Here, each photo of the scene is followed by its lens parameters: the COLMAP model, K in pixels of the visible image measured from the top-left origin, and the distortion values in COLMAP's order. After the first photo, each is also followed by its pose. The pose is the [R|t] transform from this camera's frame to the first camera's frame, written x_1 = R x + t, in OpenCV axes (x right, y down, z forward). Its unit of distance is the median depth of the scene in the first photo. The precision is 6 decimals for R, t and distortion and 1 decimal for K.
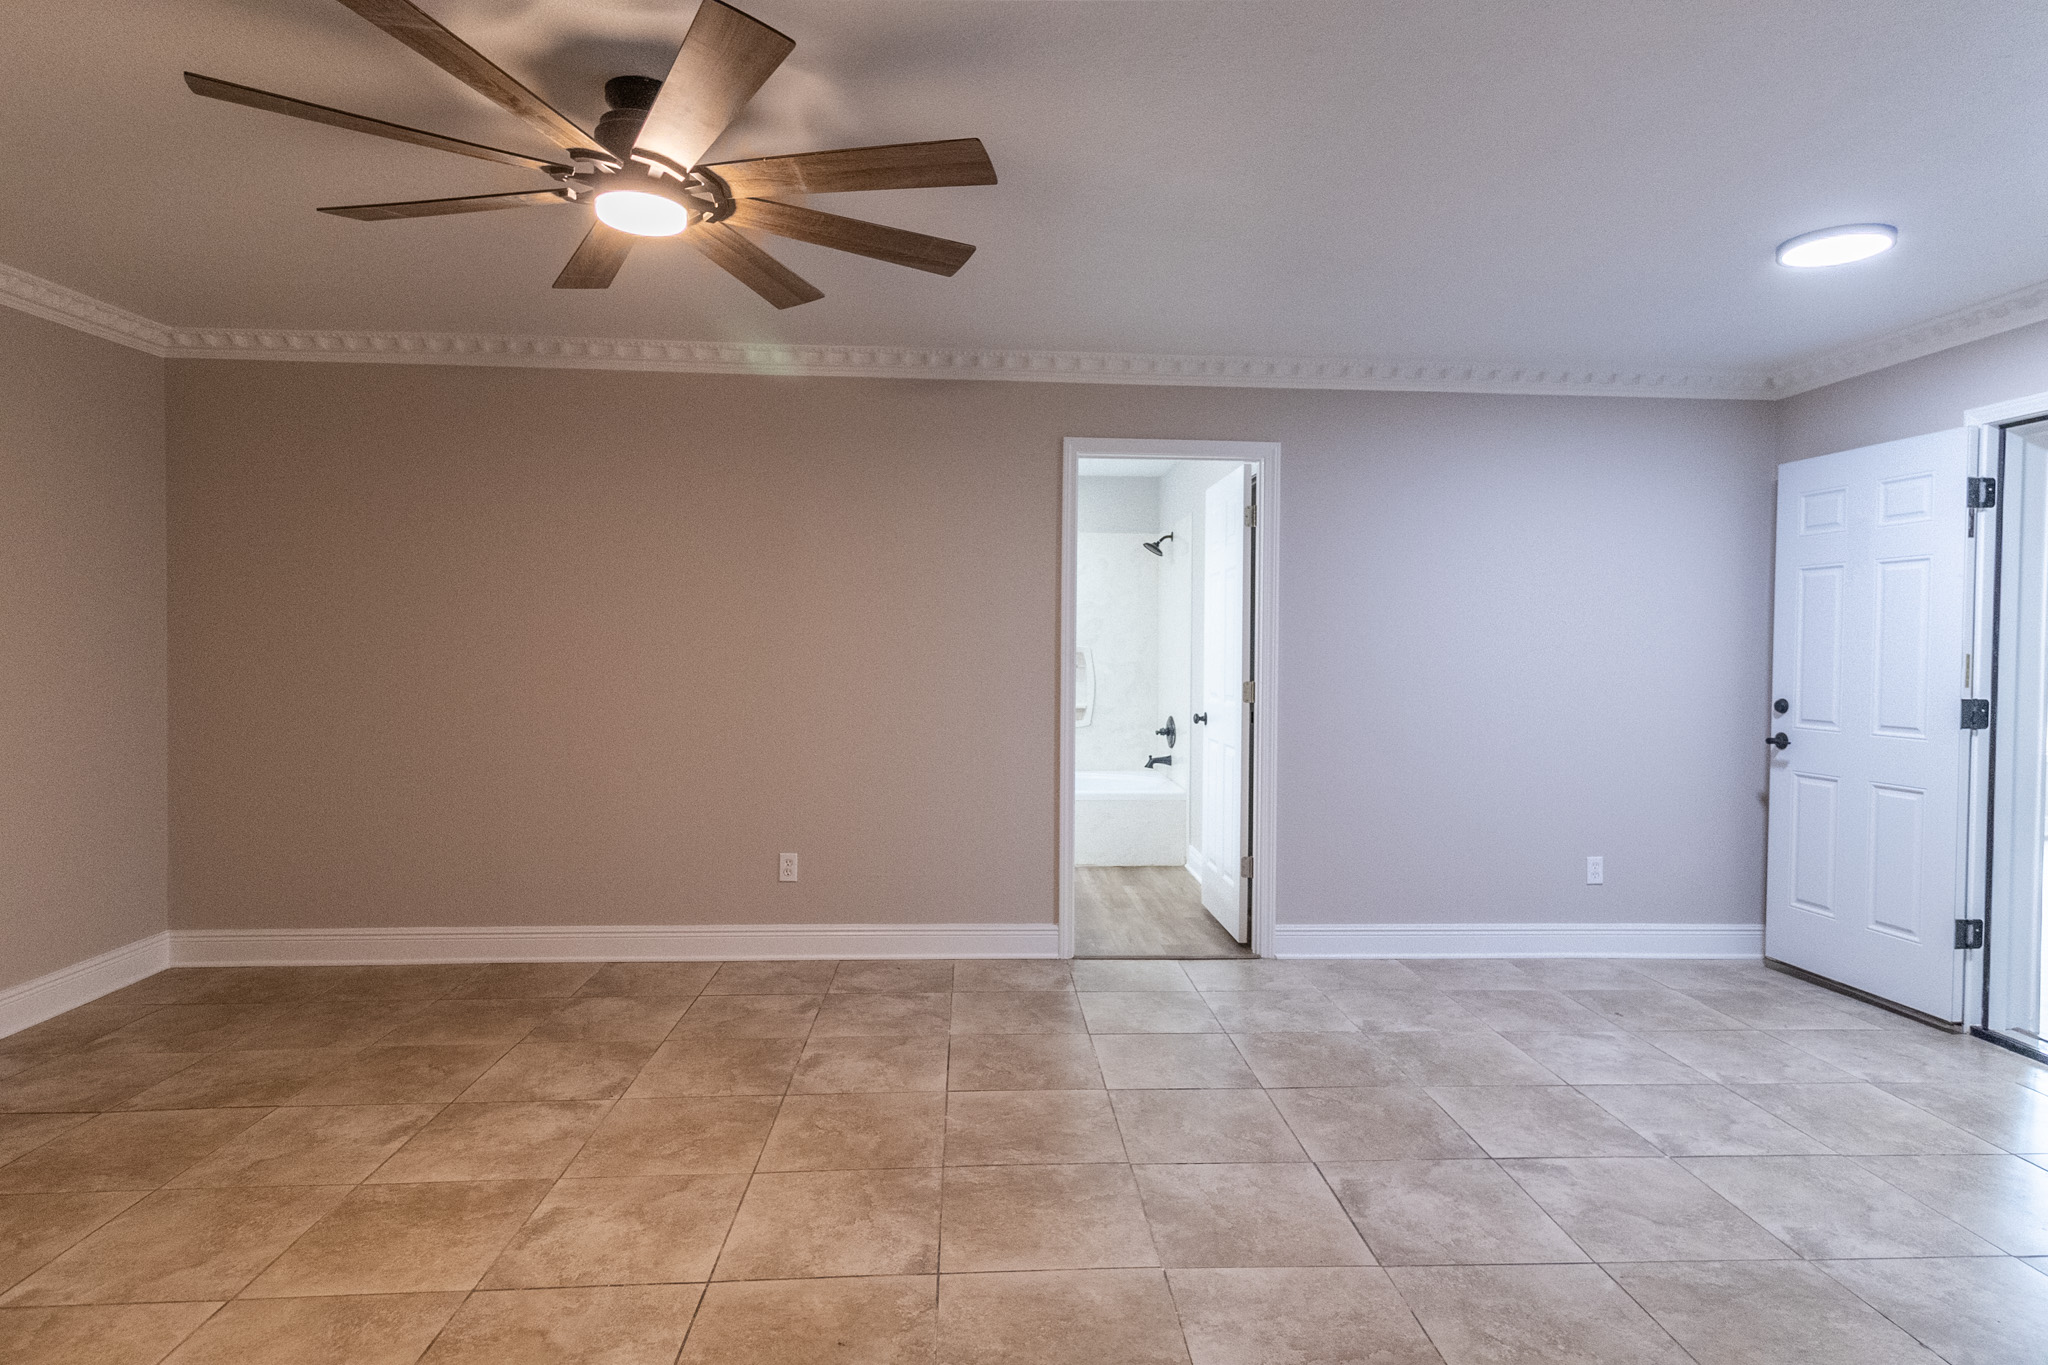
lens RADIAL K [[1099.7, 0, 1035.0], [0, 1099.7, 673.6], [0, 0, 1]] dist [0.000713, -0.000196]
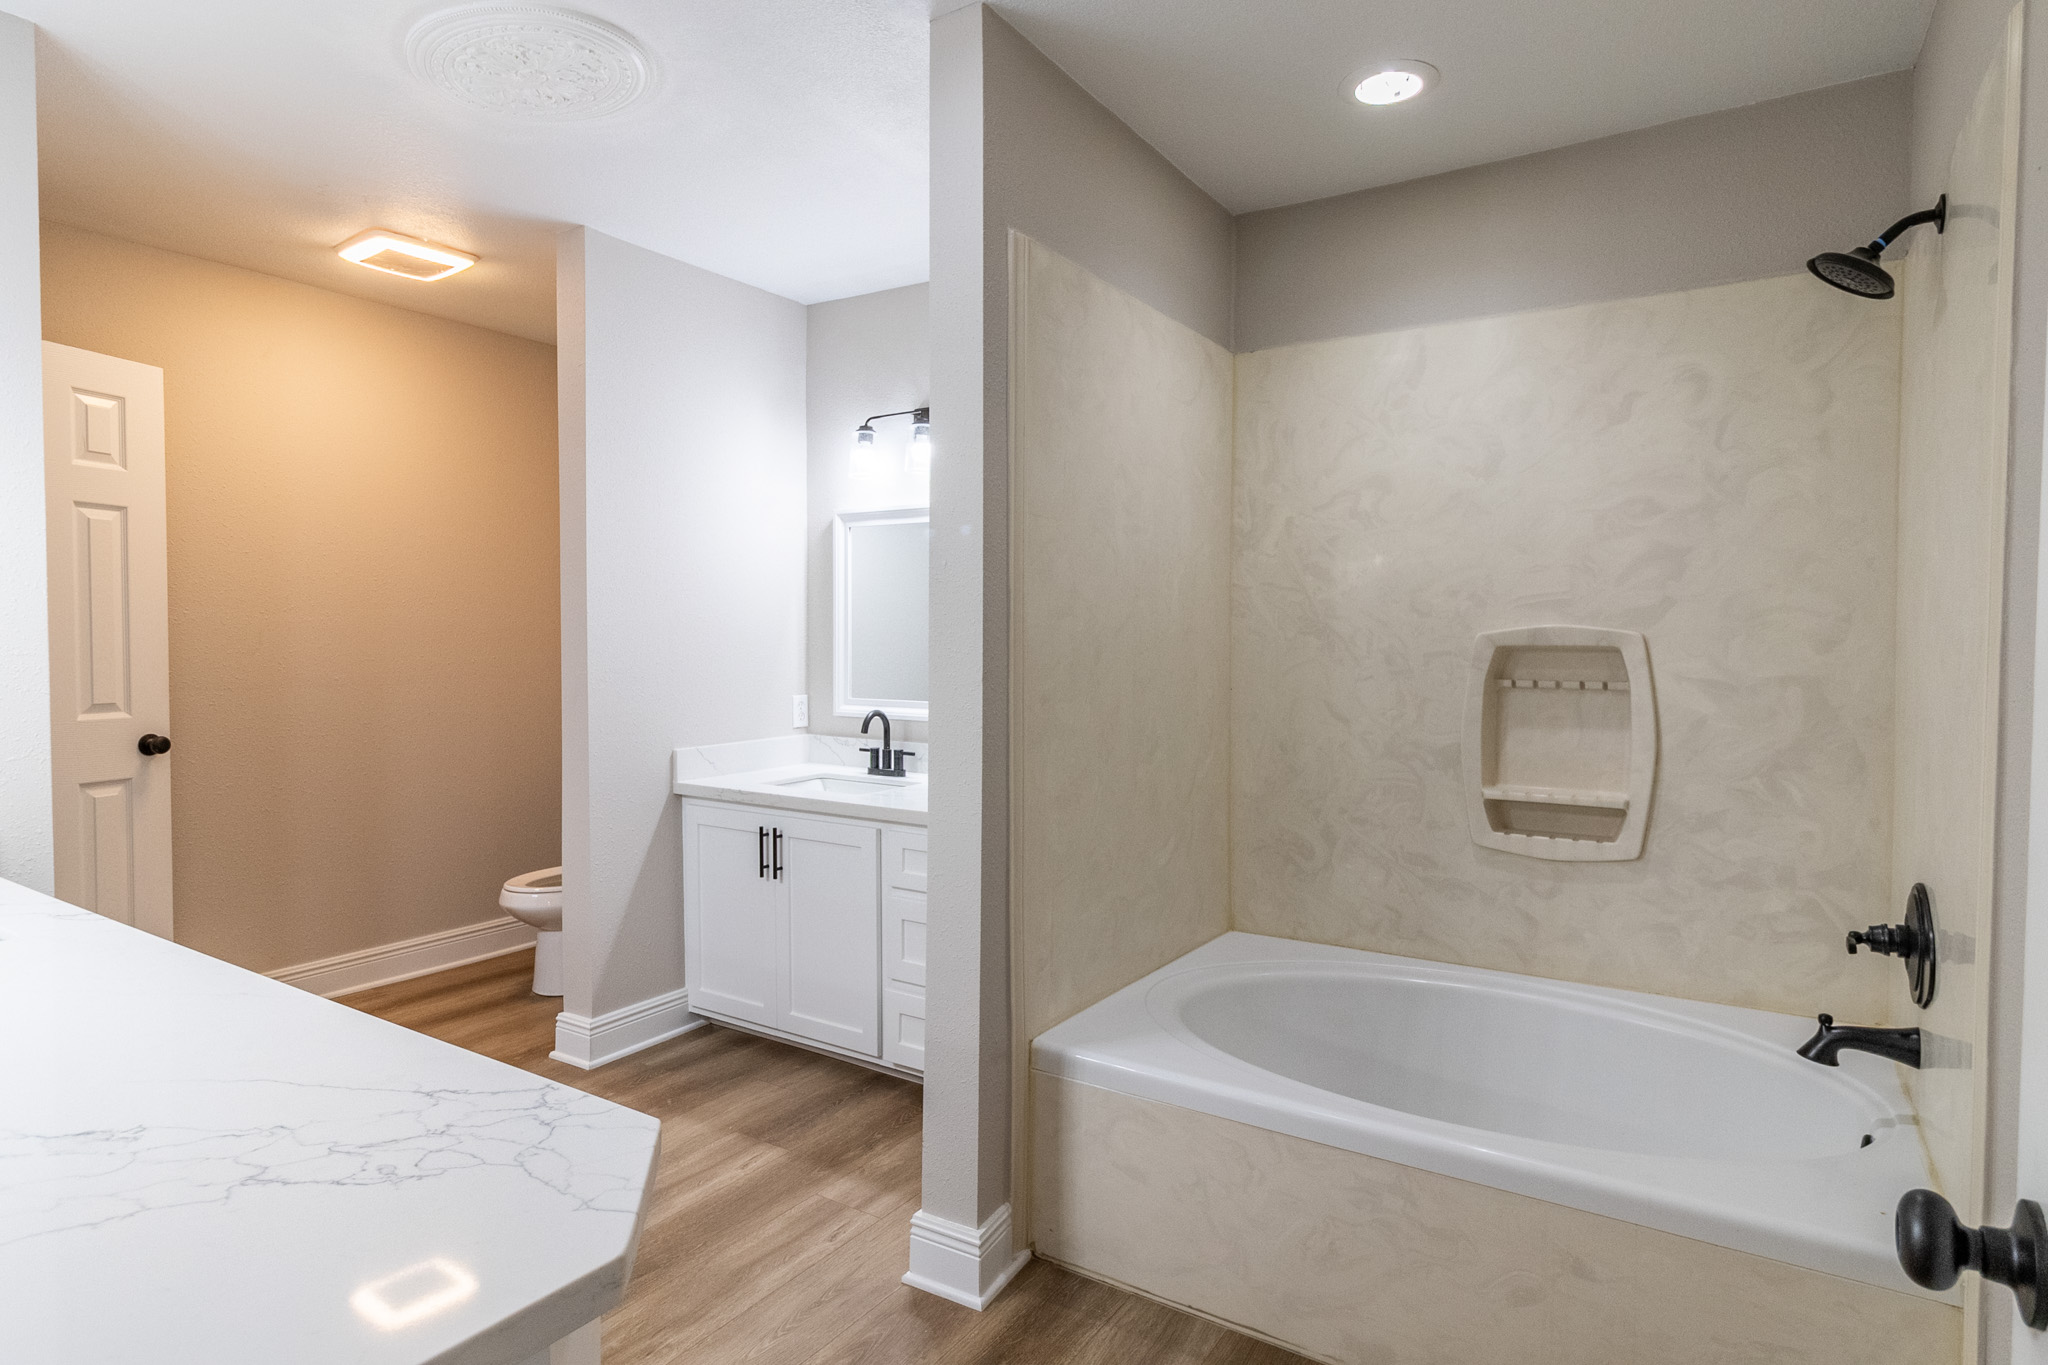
lens RADIAL K [[1099.7, 0, 1035.0], [0, 1099.7, 673.6], [0, 0, 1]] dist [0.000713, -0.000196]
pose [[0.808023, 0.017469, -0.588893, 0.227277], [-0.010926, 0.999833, 0.014667, -0.031779], [0.589050, -0.005418, 0.808078, 1.404701]]
